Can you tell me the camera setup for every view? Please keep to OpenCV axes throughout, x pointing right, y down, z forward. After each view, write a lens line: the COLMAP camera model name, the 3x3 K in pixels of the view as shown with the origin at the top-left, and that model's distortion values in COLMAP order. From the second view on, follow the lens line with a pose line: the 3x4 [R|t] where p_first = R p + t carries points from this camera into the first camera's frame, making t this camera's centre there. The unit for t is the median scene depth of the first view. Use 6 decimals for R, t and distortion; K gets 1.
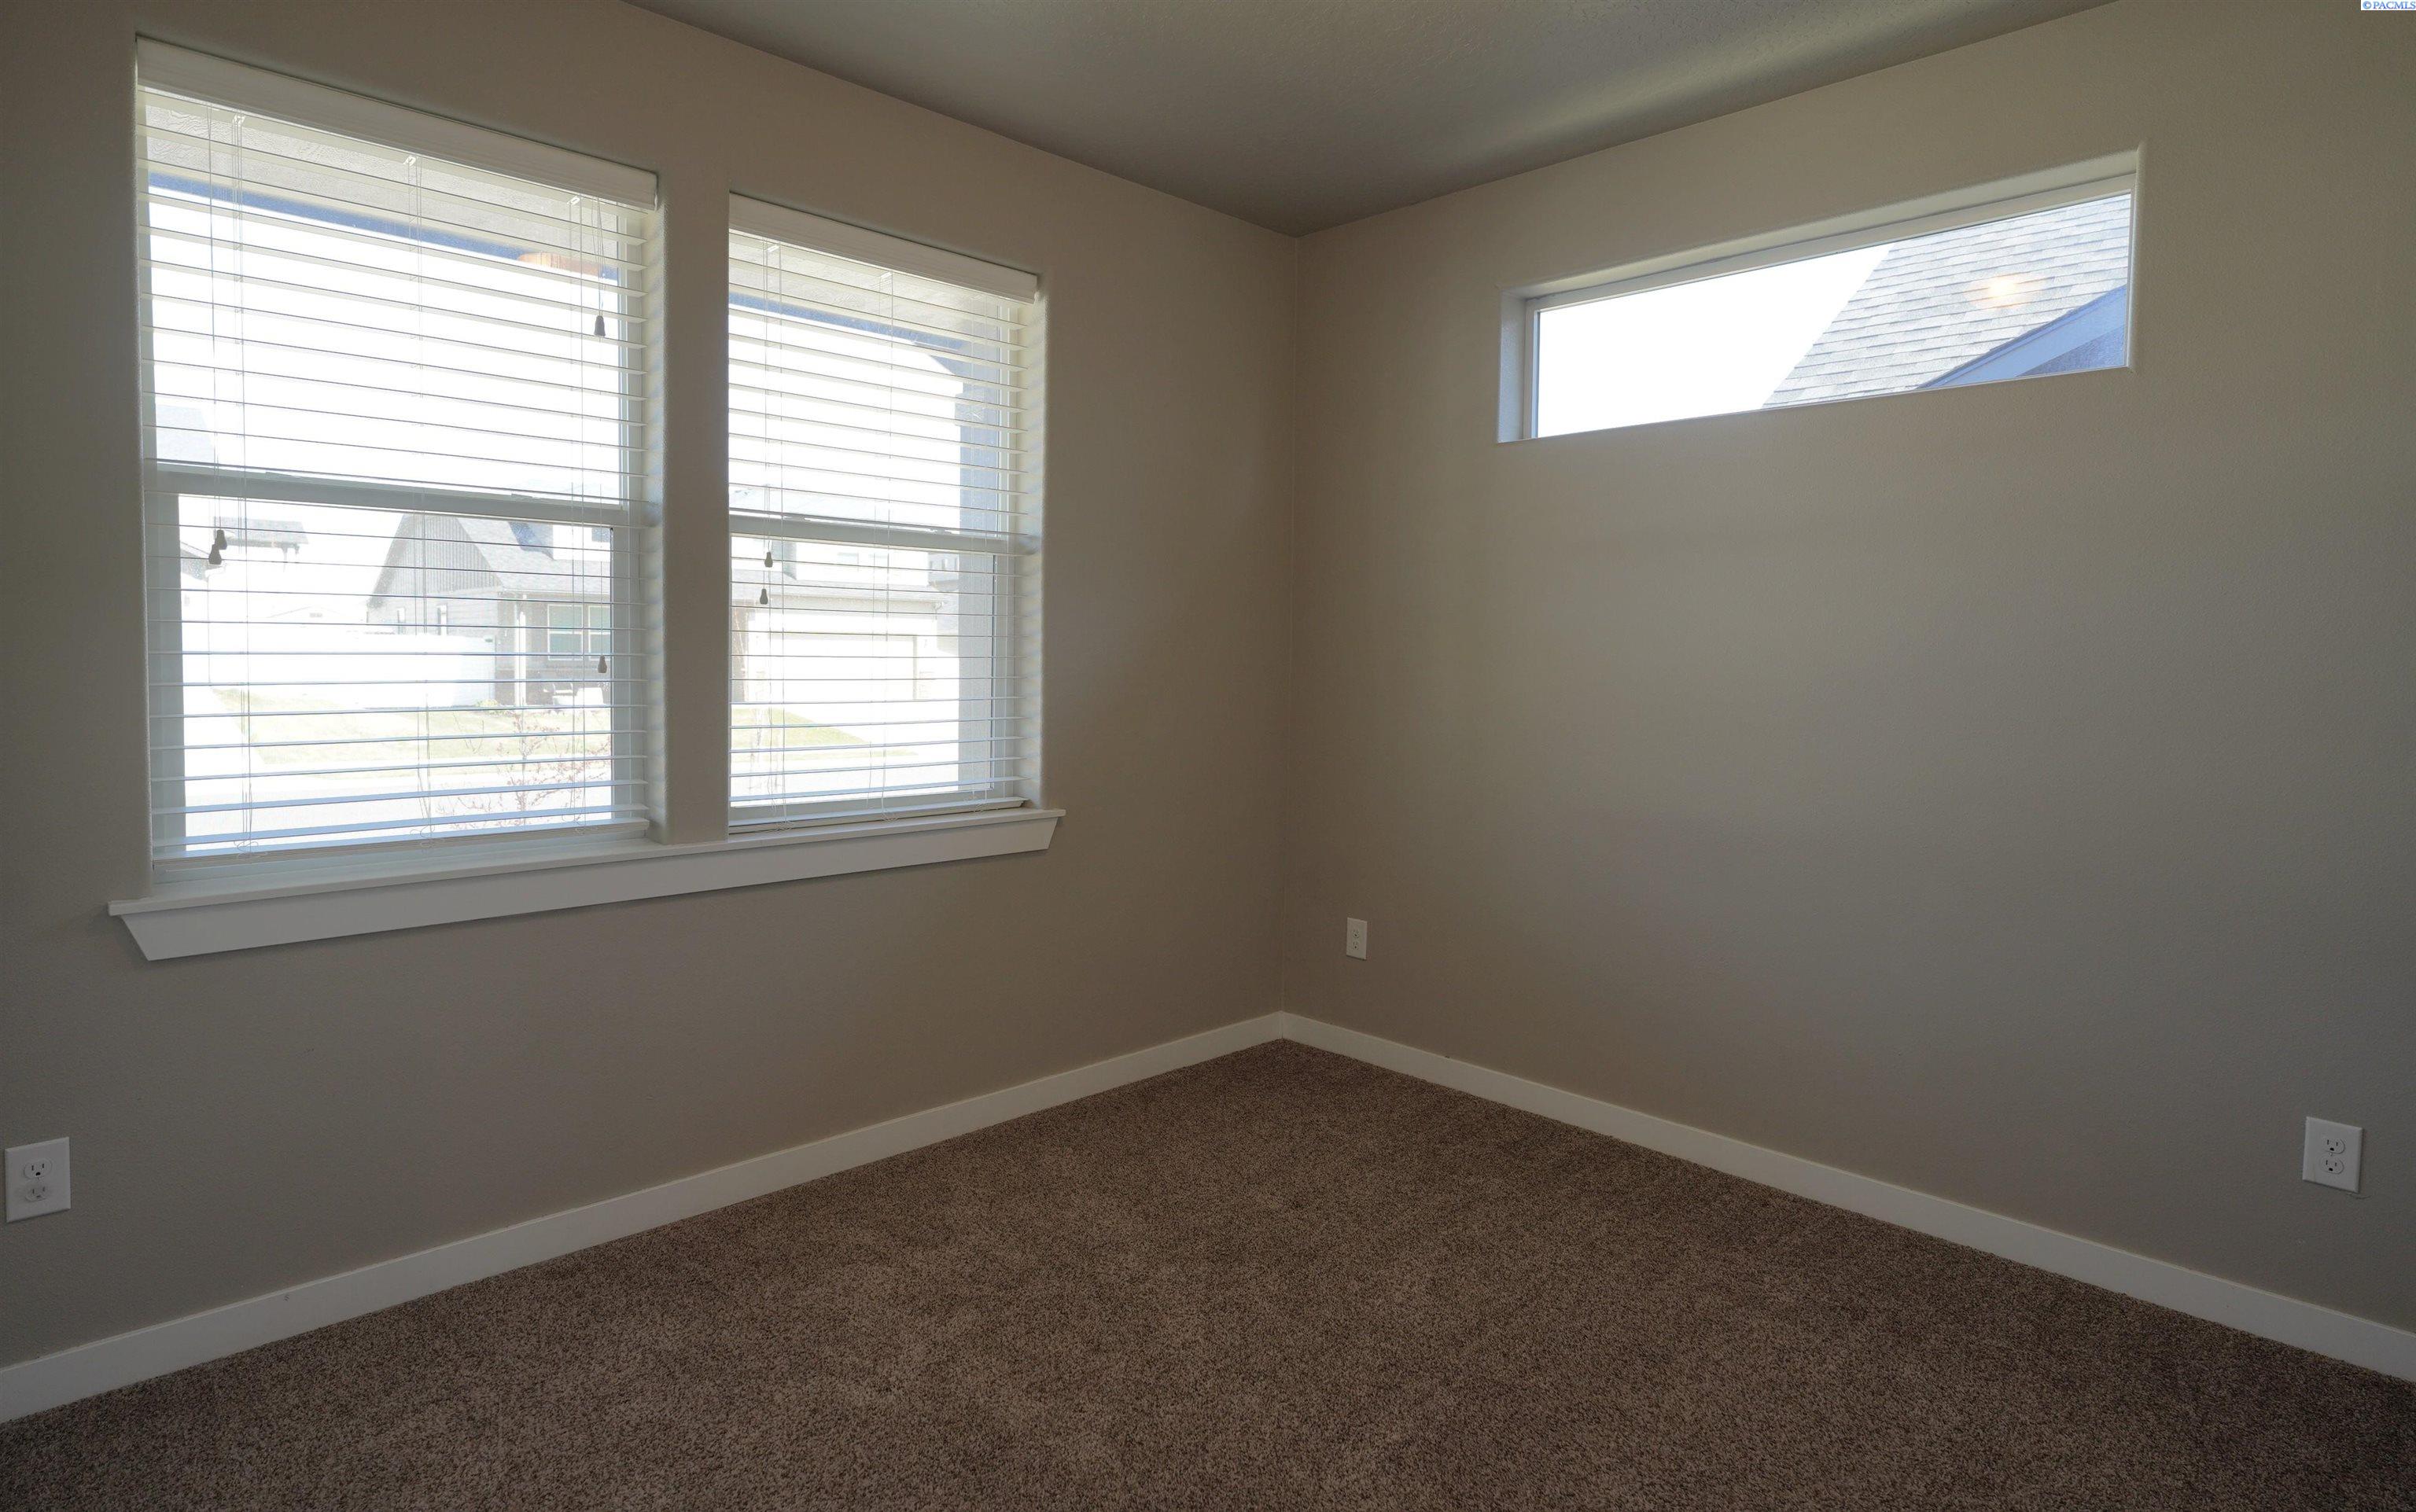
lens RADIAL K [[1256.8, 0, 1208.1], [0, 1256.8, 698.7], [0, 0, 1]] dist [0.001023, 0.000123]
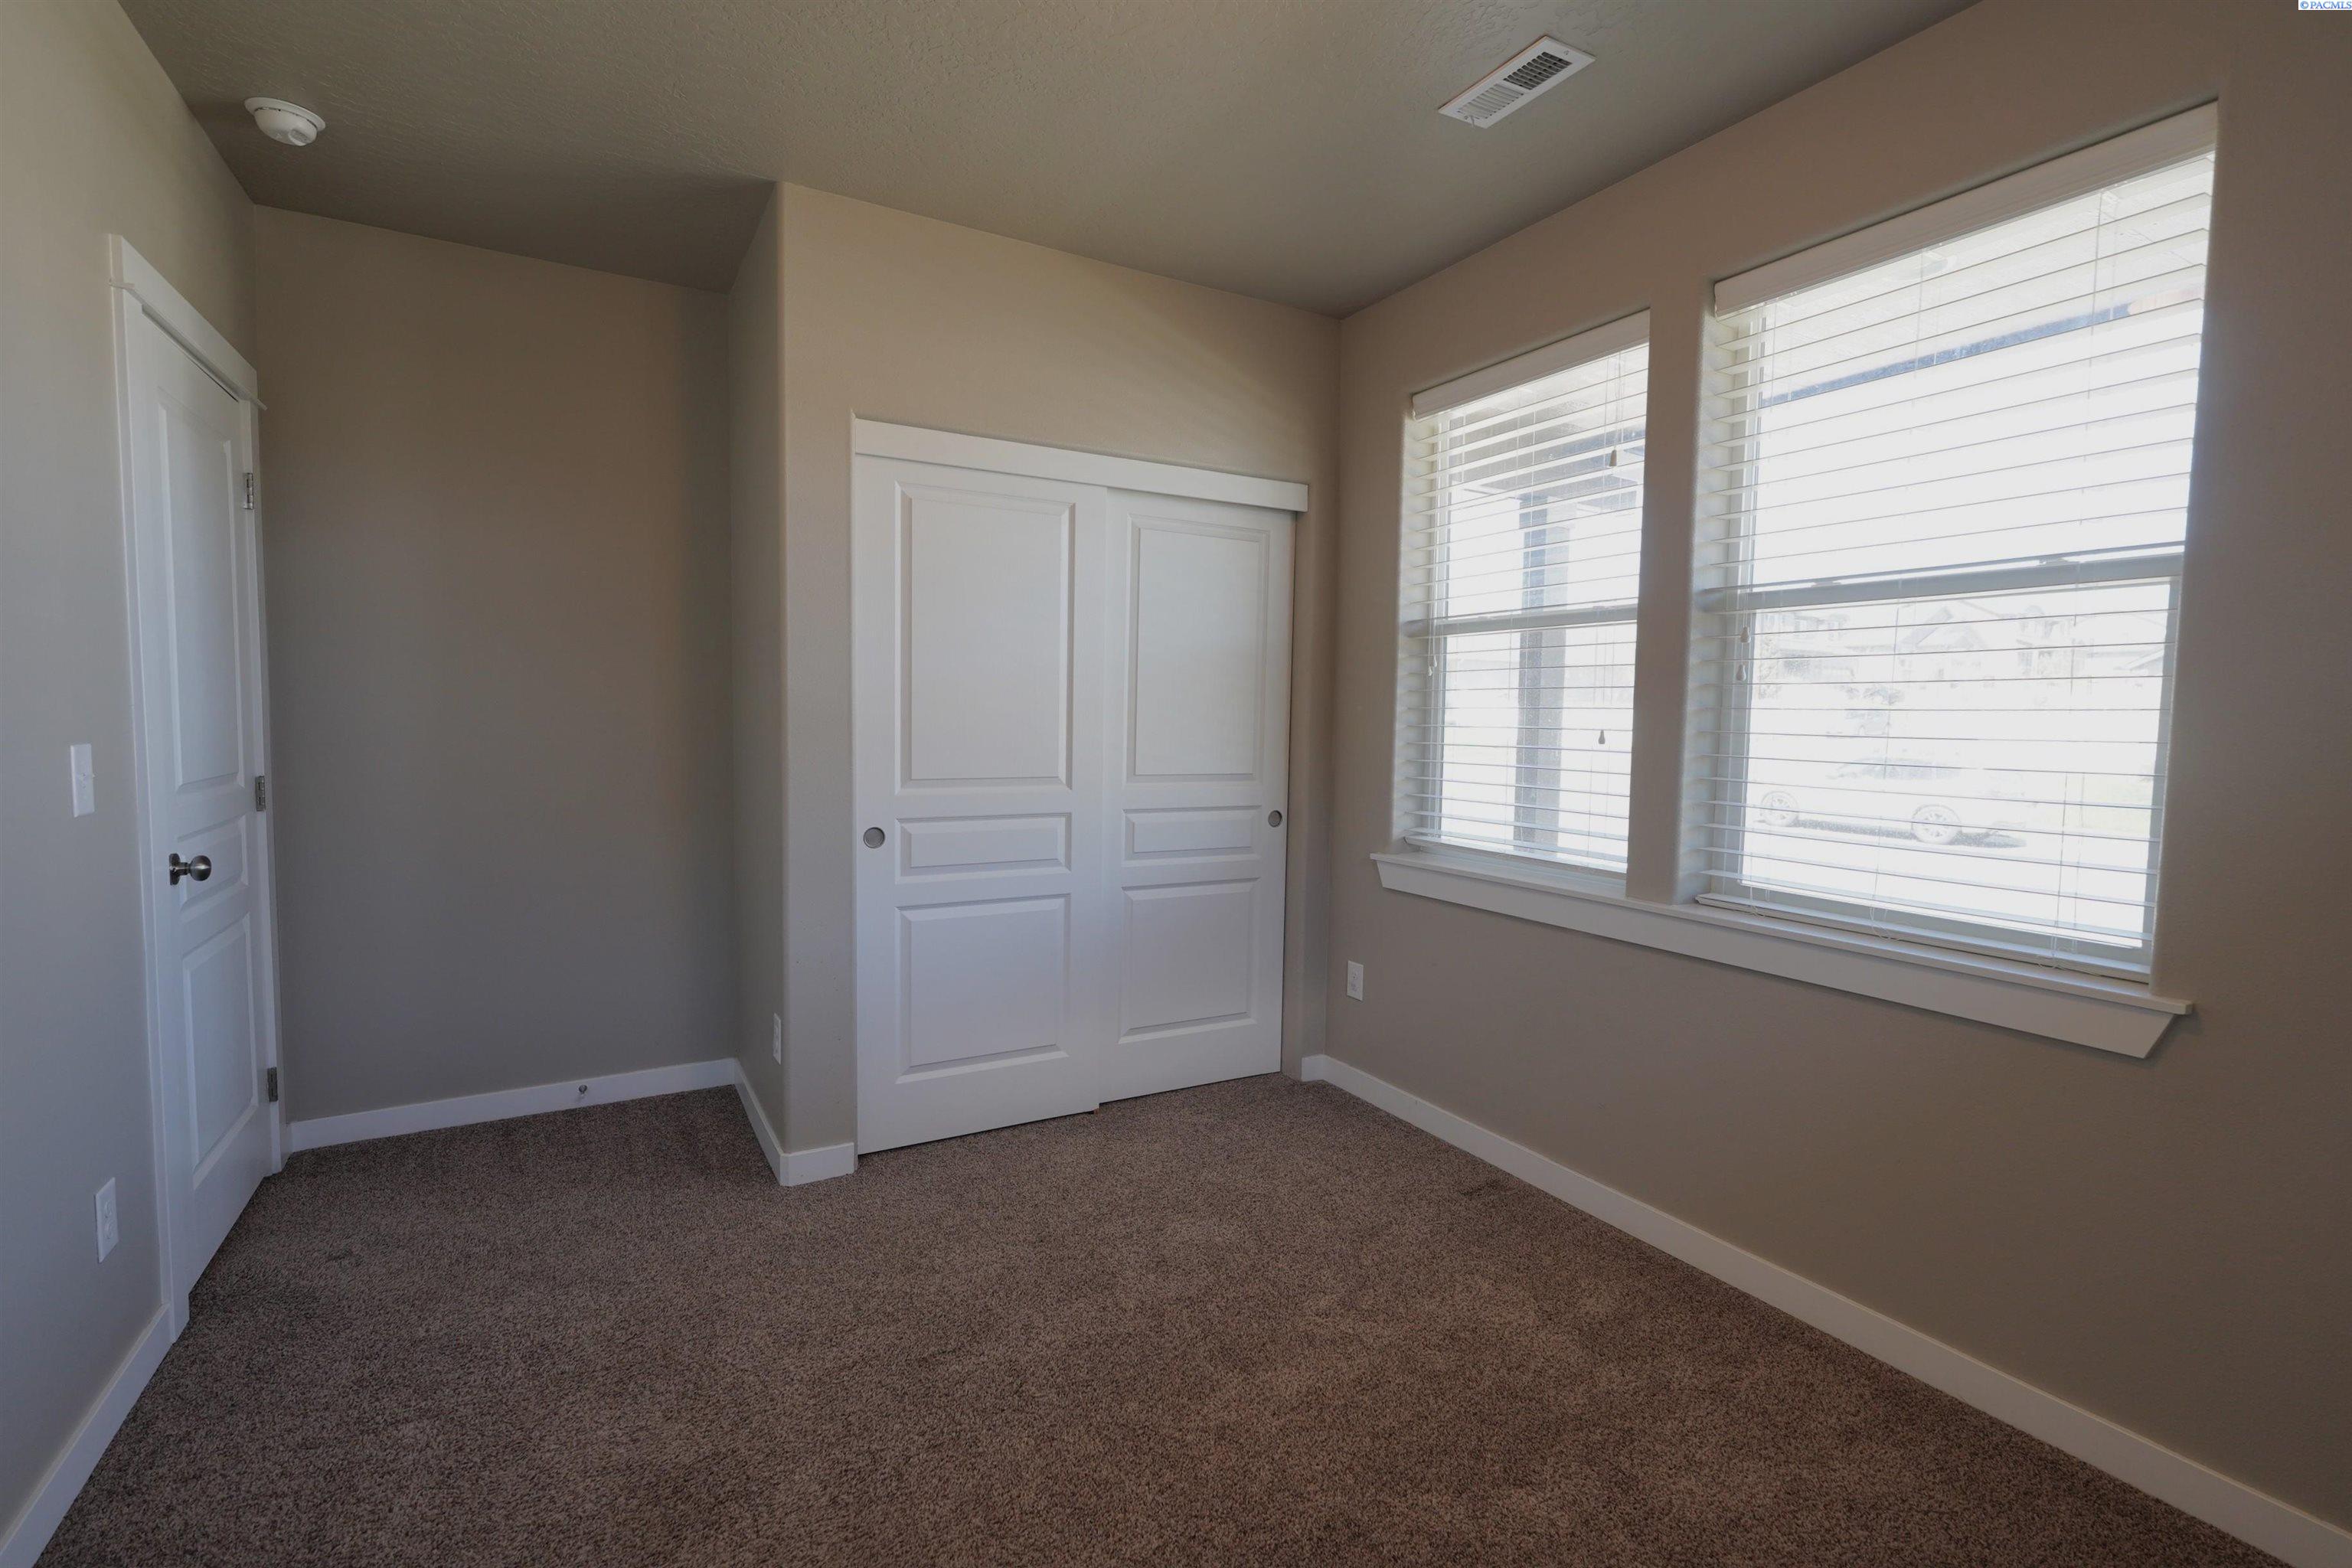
lens RADIAL K [[1111.0, 0, 1252.8], [0, 1111.0, 794.5], [0, 0, 1]] dist [-0.001615, -0.000252]
pose [[-0.235202, 0.051576, -0.970577, 0.636797], [-0.058194, 0.996052, 0.067032, -0.025100], [0.970203, 0.072248, -0.231272, 0.915414]]
